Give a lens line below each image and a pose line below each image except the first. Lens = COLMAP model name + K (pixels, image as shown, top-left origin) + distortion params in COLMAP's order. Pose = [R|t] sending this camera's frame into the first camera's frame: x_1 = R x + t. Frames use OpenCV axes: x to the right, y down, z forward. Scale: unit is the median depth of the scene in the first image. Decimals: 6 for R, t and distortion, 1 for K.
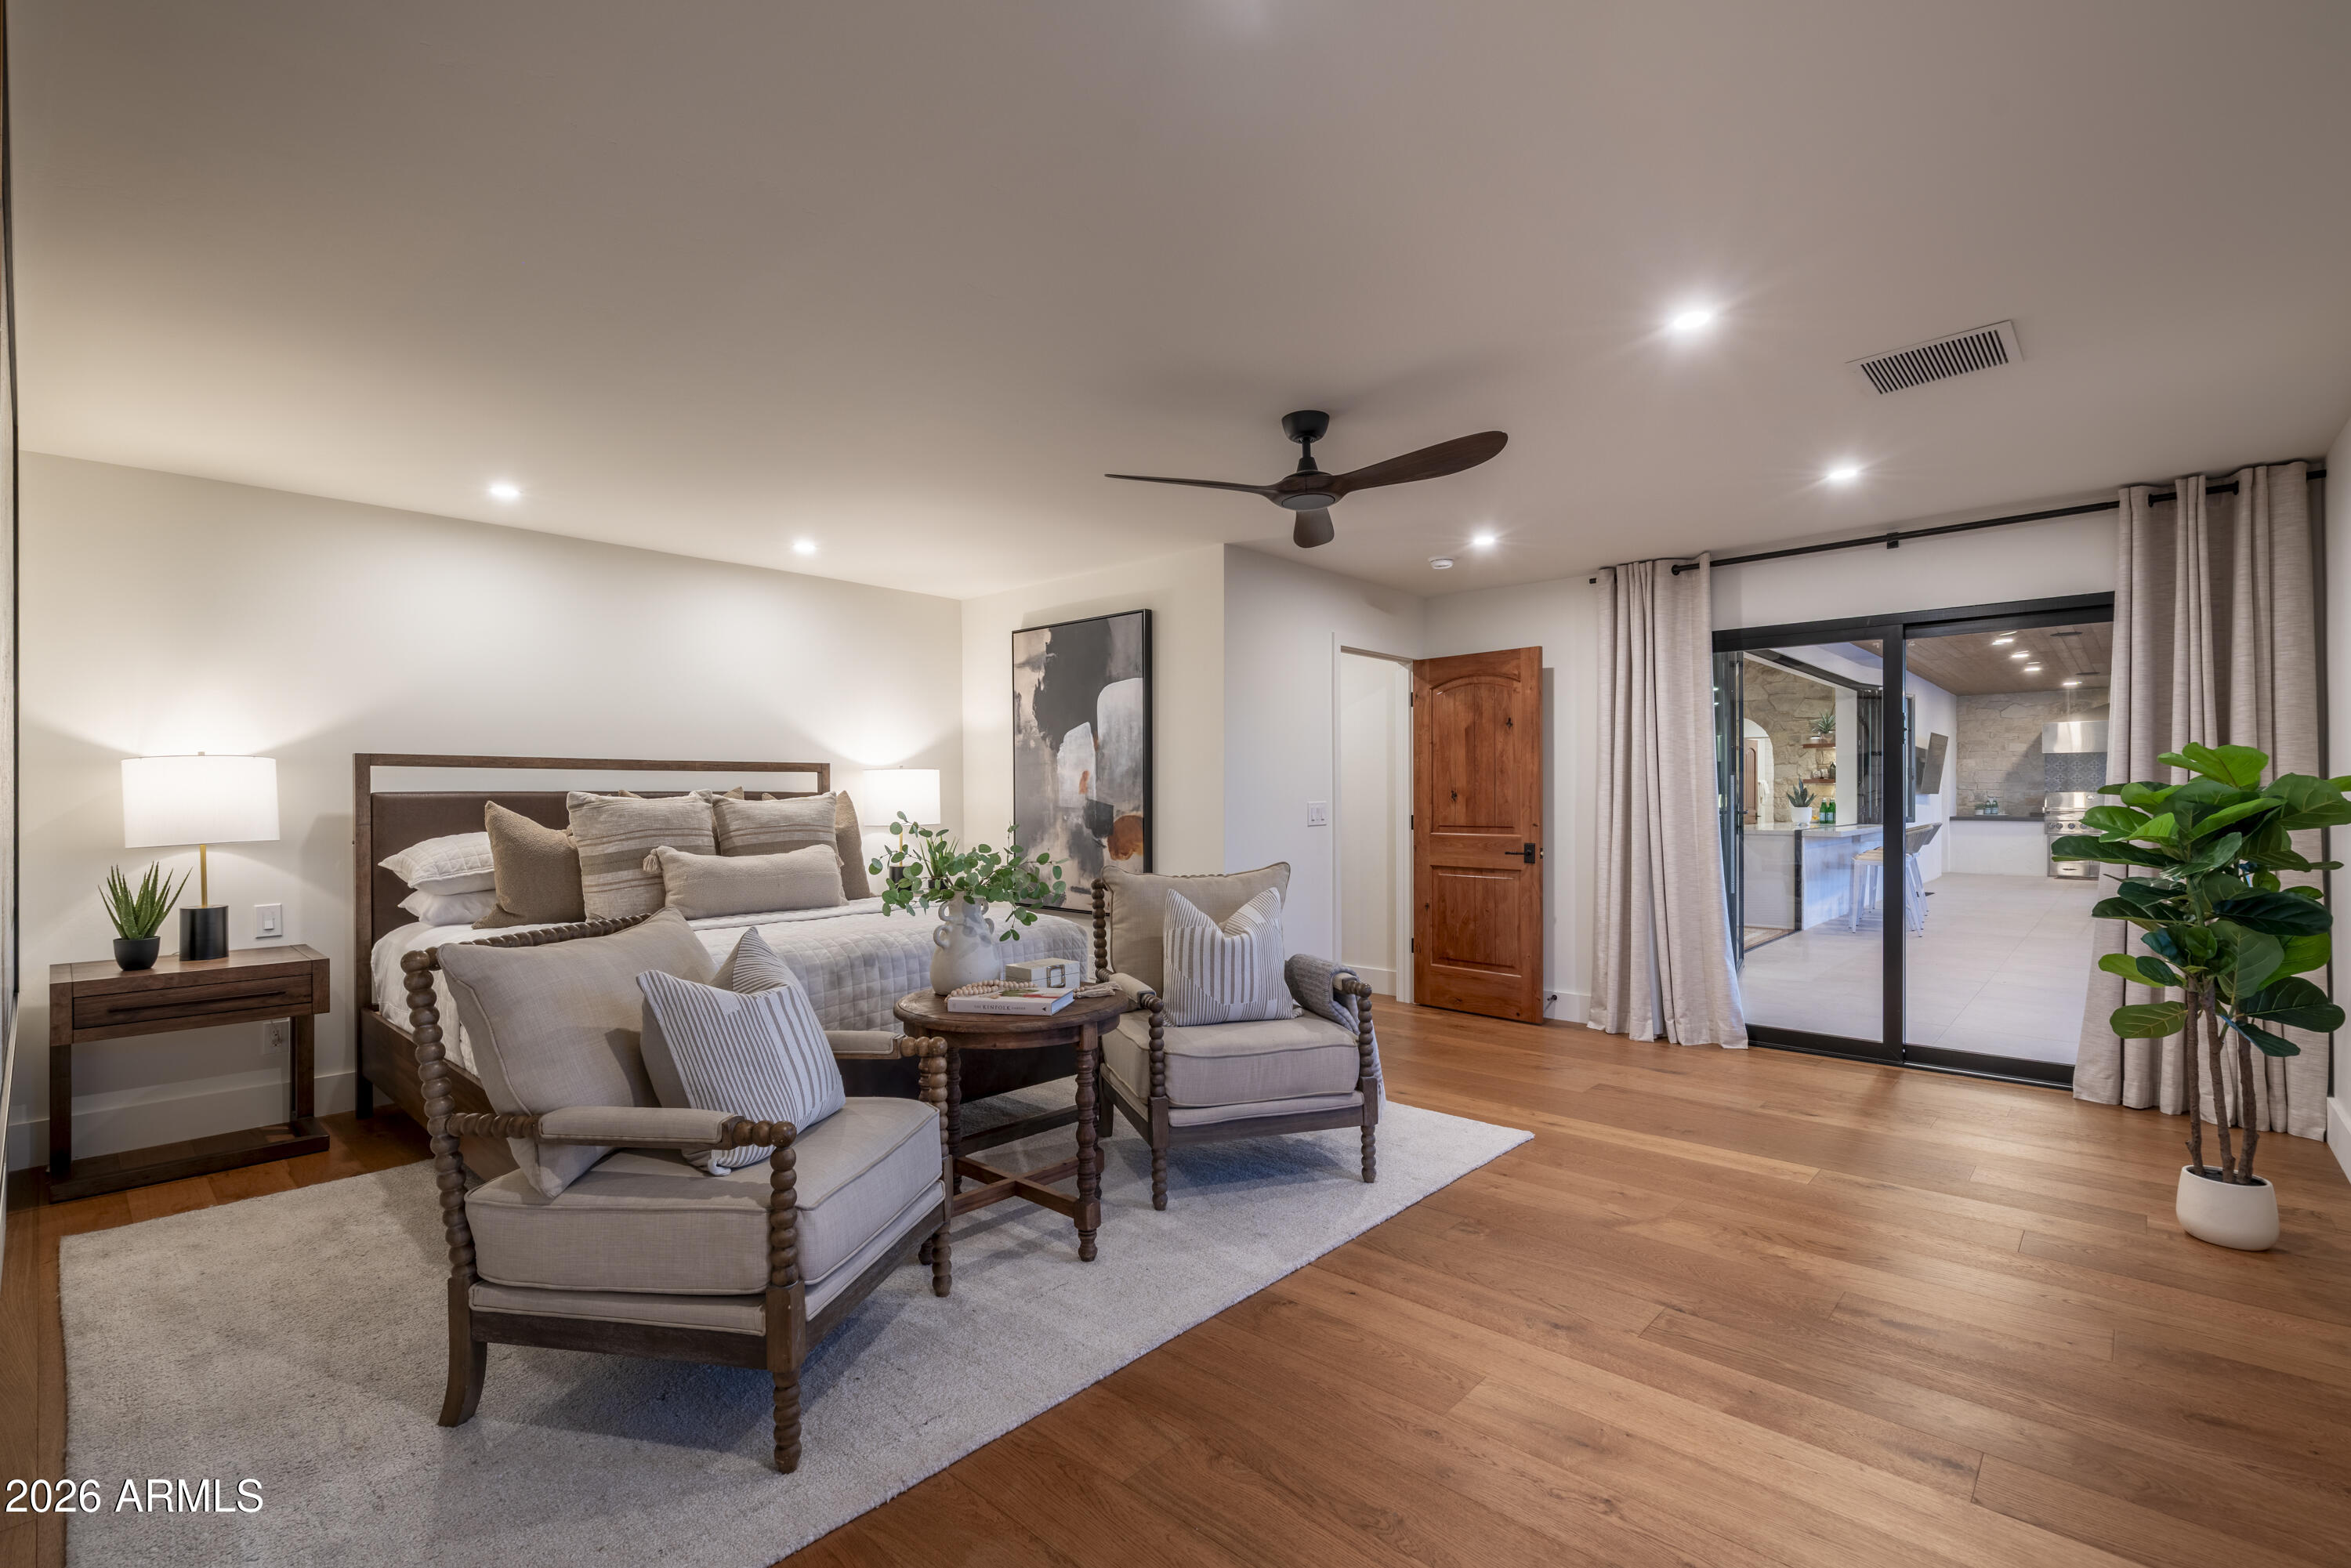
lens RADIAL K [[1072.0, 0, 1169.1], [0, 1072.0, 787.6], [0, 0, 1]] dist [-0.000819, 0.000730]
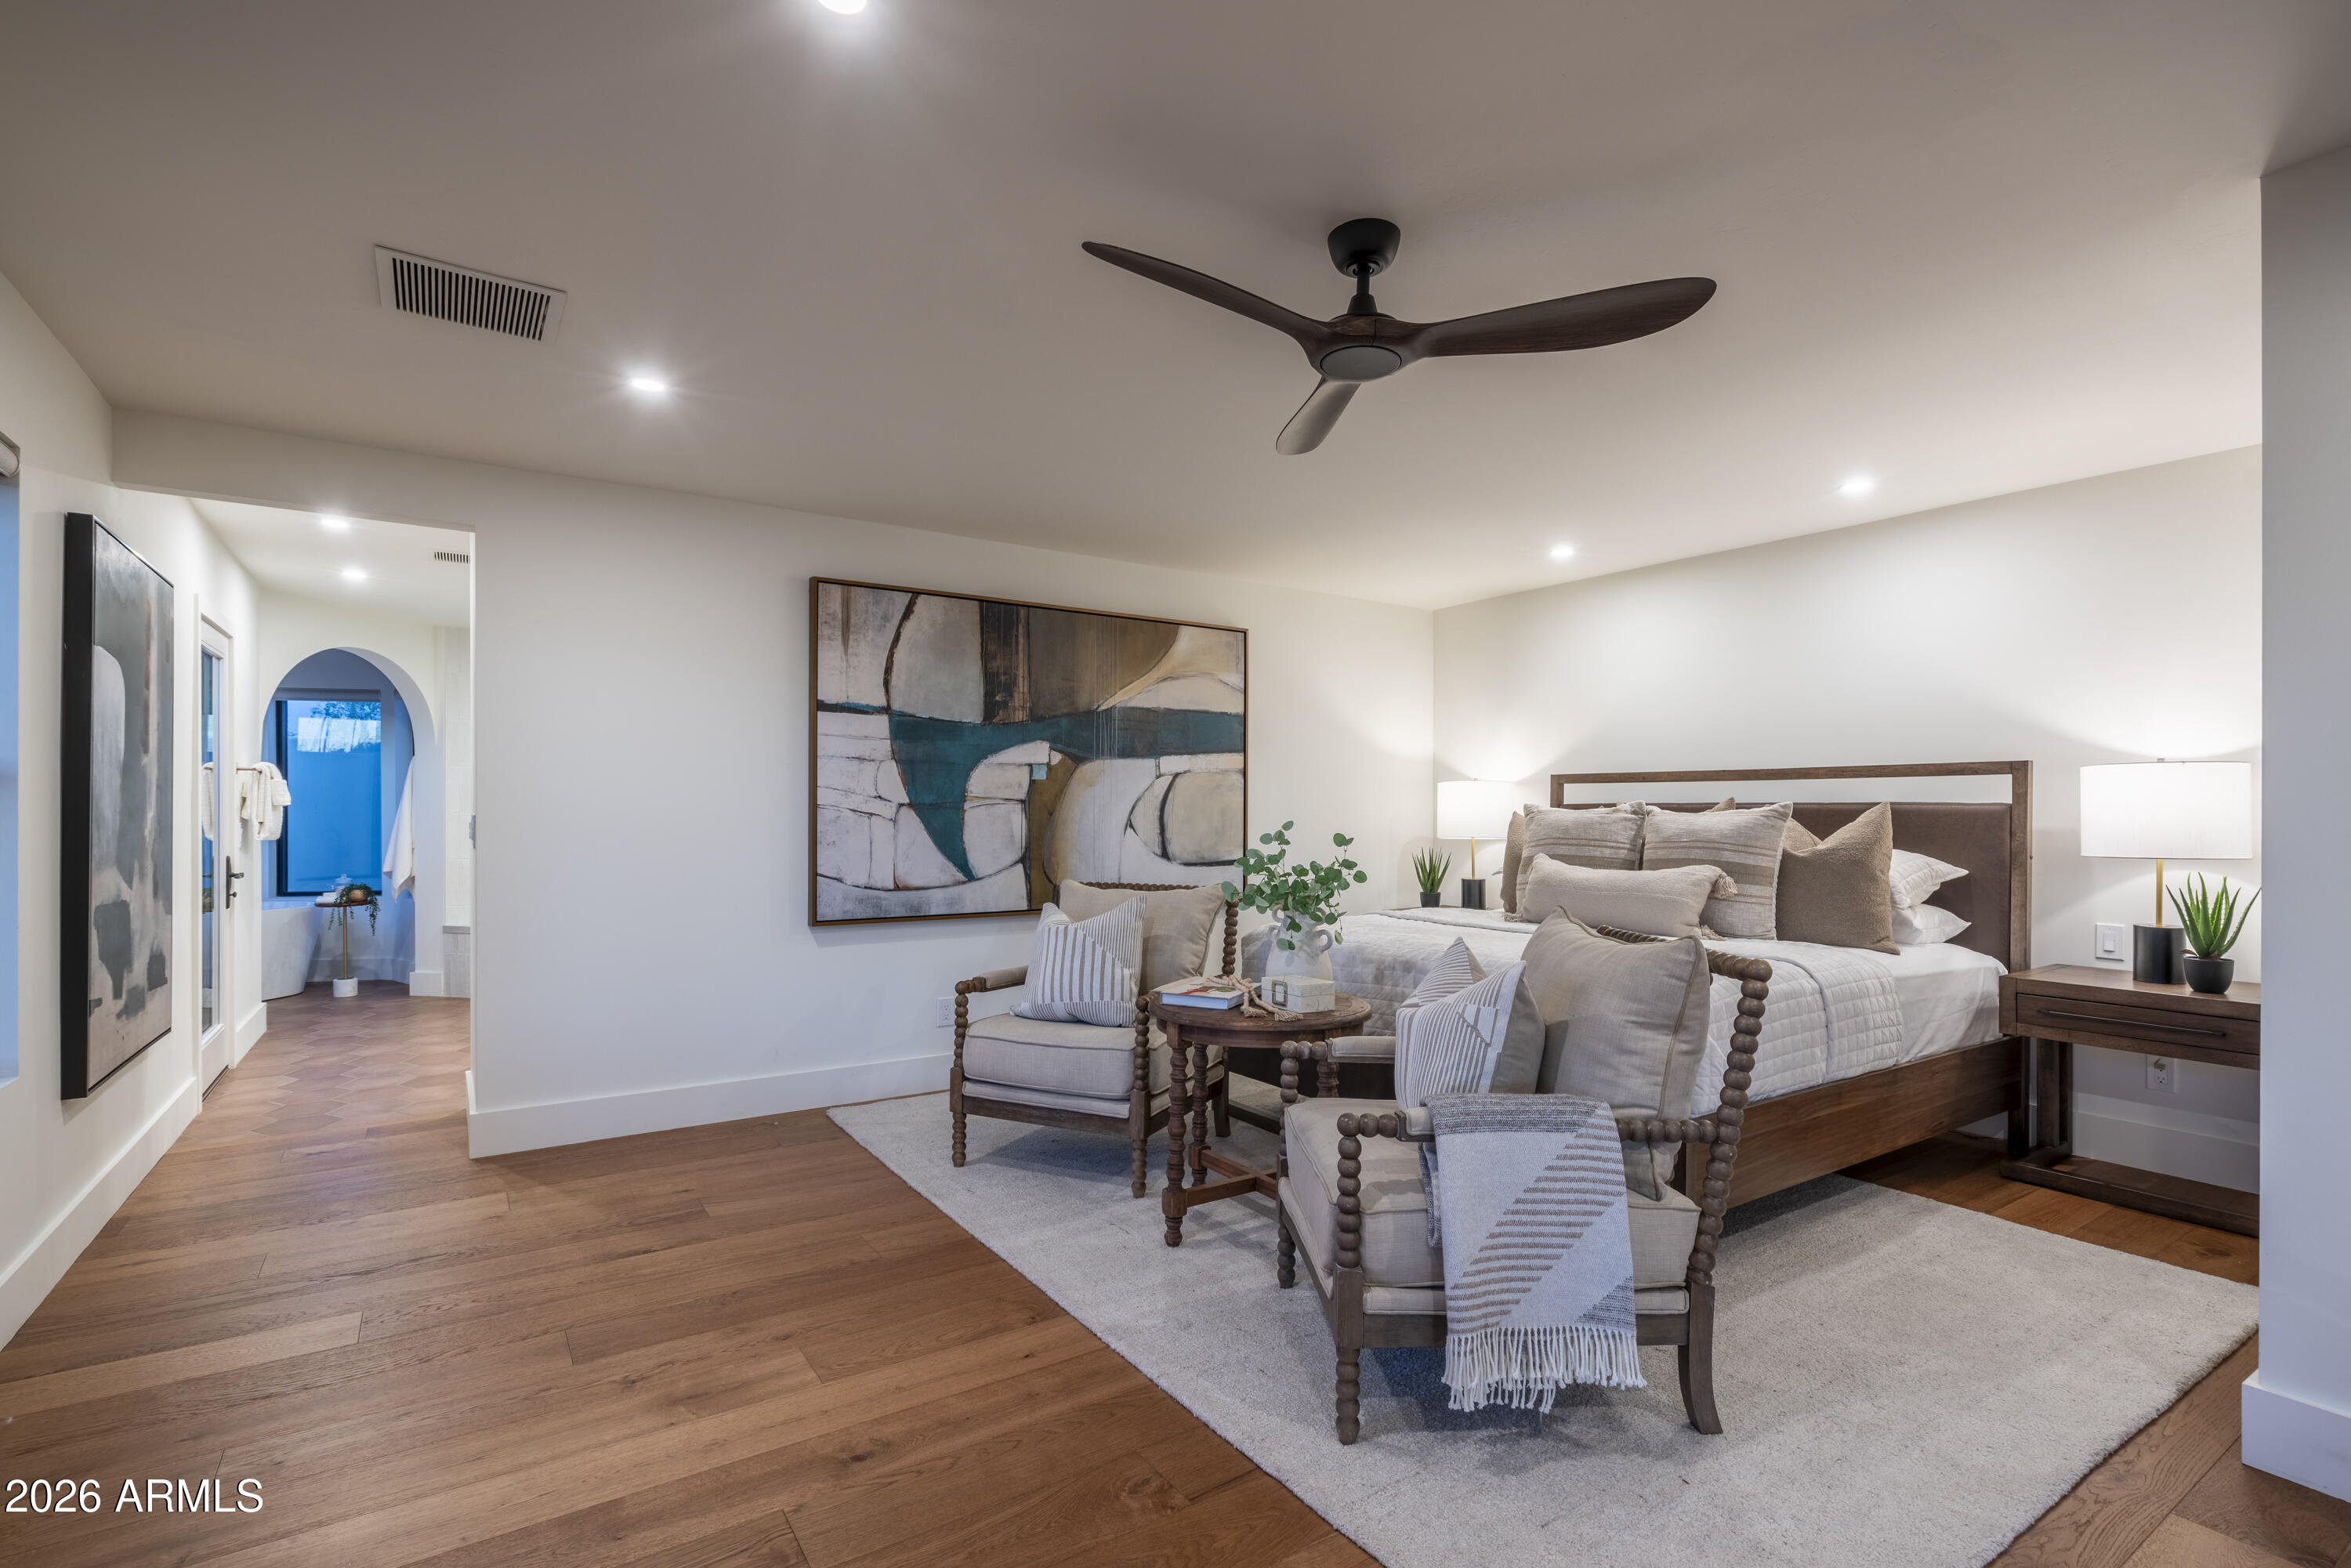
lens RADIAL K [[1072.0, 0, 1151.0], [0, 1072.0, 814.7], [0, 0, 1]] dist [-0.000819, 0.000730]
pose [[-0.233372, 0.009355, -0.972342, 0.582577], [0.006614, 0.999946, 0.008033, 0.003301], [0.972365, -0.004557, -0.233421, 0.747582]]
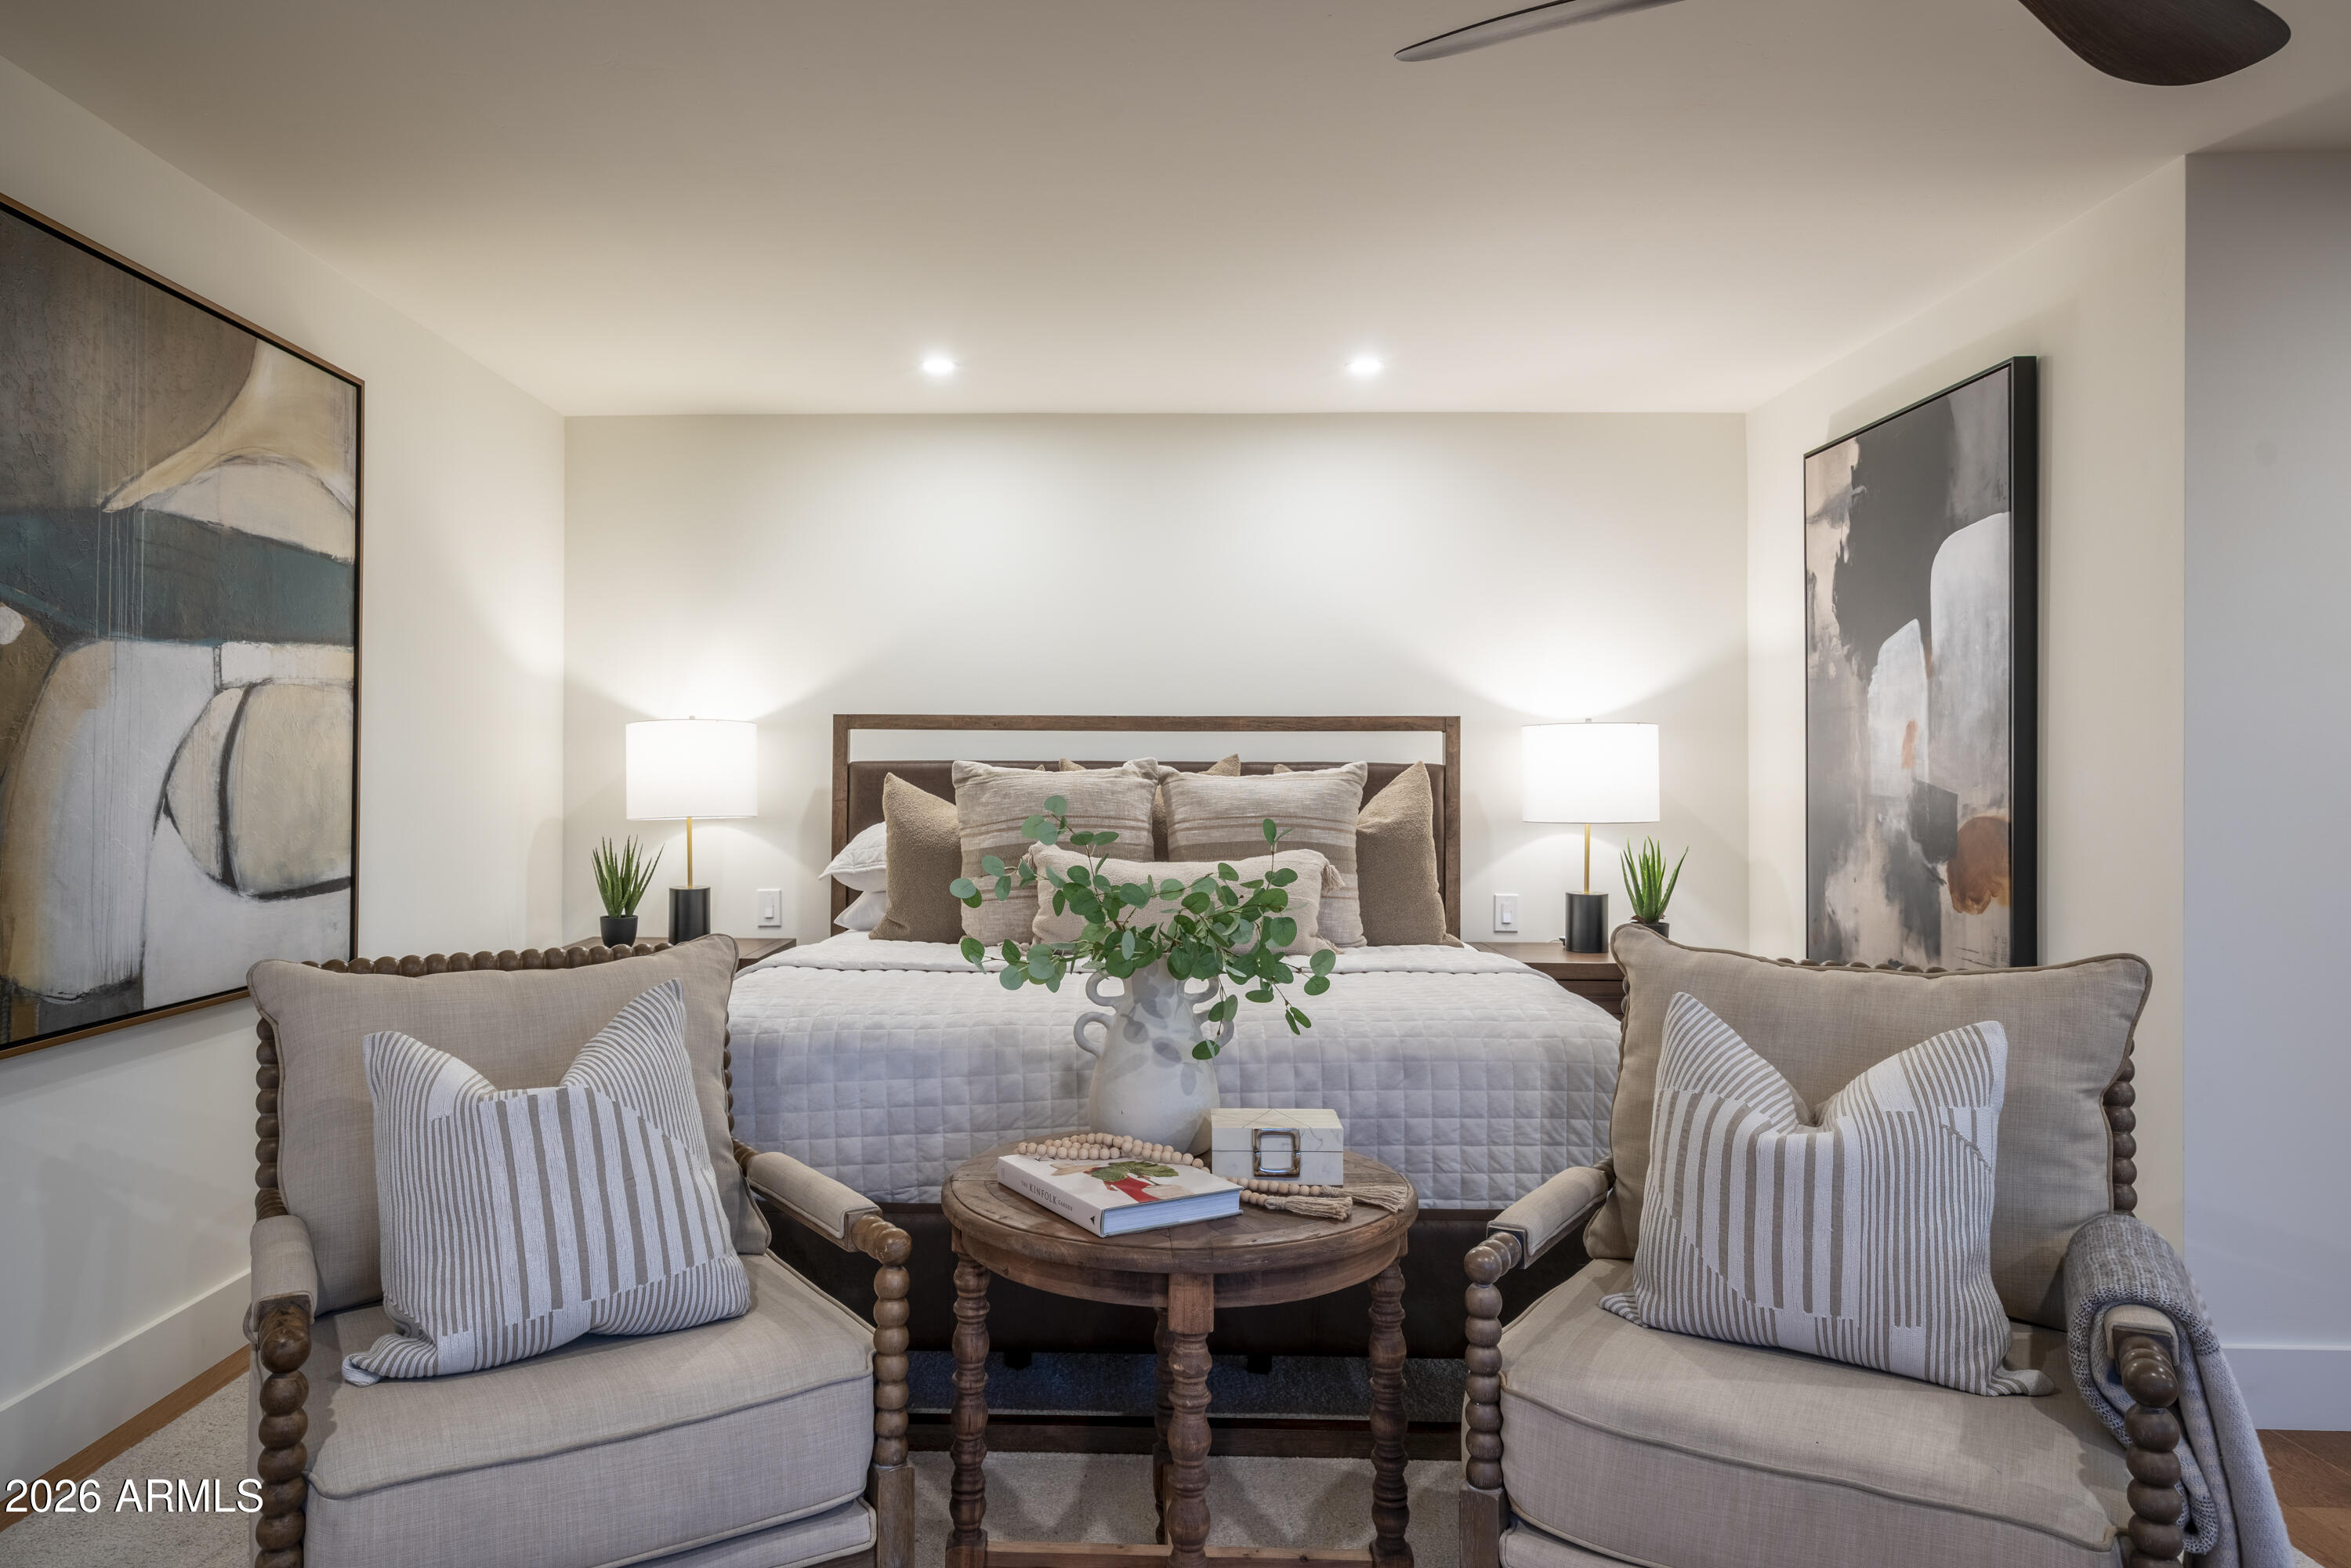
lens RADIAL K [[1514.1, 0, 1152.8], [0, 1514.1, 748.2], [0, 0, 1]] dist [0.007296, 0.003080]
pose [[0.659170, -0.004293, -0.751982, 0.257572], [-0.001217, 0.999976, -0.006775, 0.001879], [0.751993, 0.005381, 0.659149, 0.368203]]
